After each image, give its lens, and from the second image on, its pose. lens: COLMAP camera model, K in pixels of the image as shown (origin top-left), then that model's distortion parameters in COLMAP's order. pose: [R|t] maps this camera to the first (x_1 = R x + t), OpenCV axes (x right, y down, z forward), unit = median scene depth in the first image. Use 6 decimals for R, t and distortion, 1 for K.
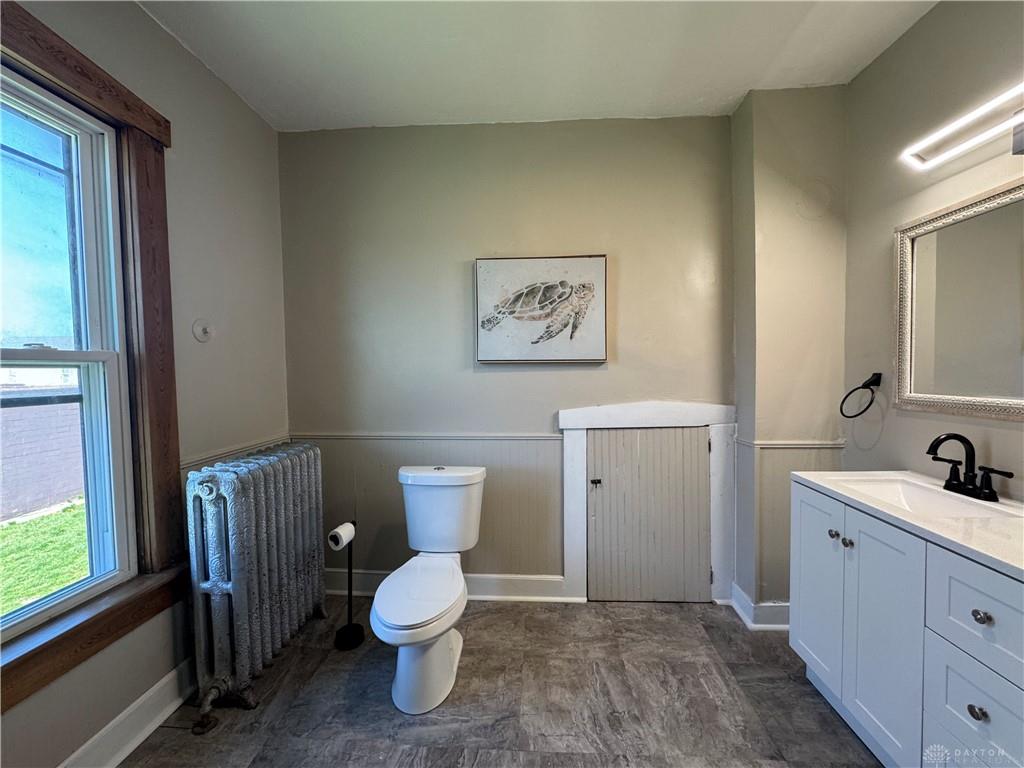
lens RADIAL K [[409.3, 0, 512.4], [0, 409.3, 385.1], [0, 0, 1]] dist [-0.002785, -0.000450]
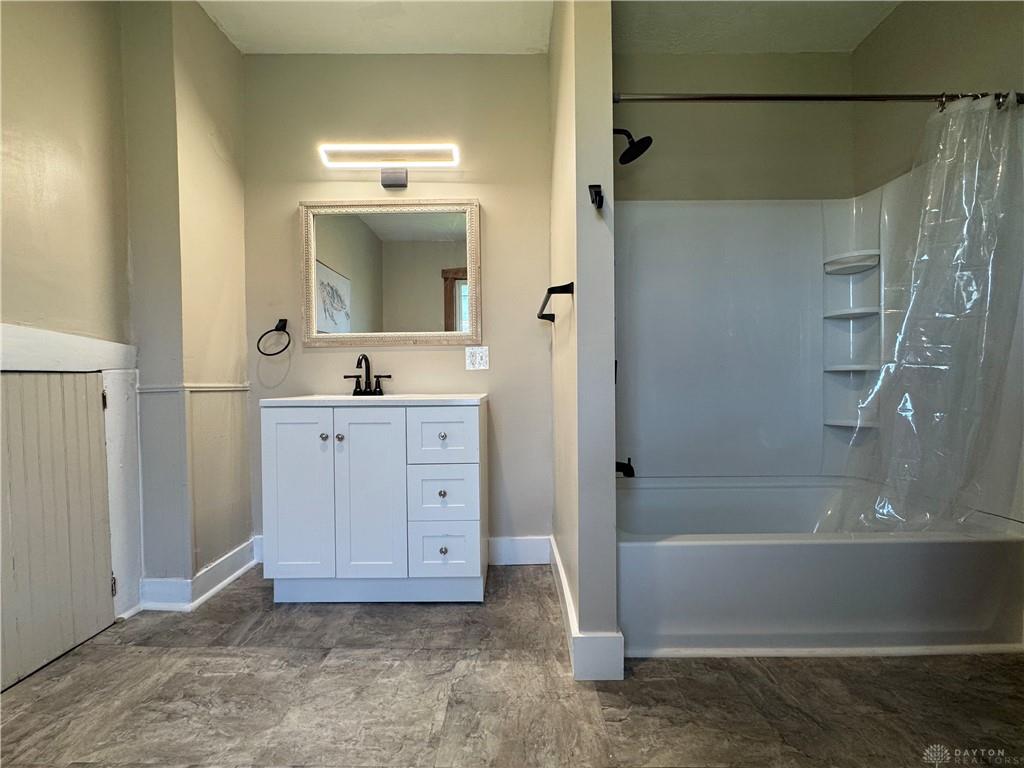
lens RADIAL K [[409.3, 0, 512.4], [0, 409.3, 385.1], [0, 0, 1]] dist [-0.002785, -0.000450]
pose [[-0.058578, 0.008676, 0.998245, -0.328791], [0.050302, 0.998718, -0.005728, 0.206150], [-0.997015, 0.049879, -0.058940, 0.432953]]
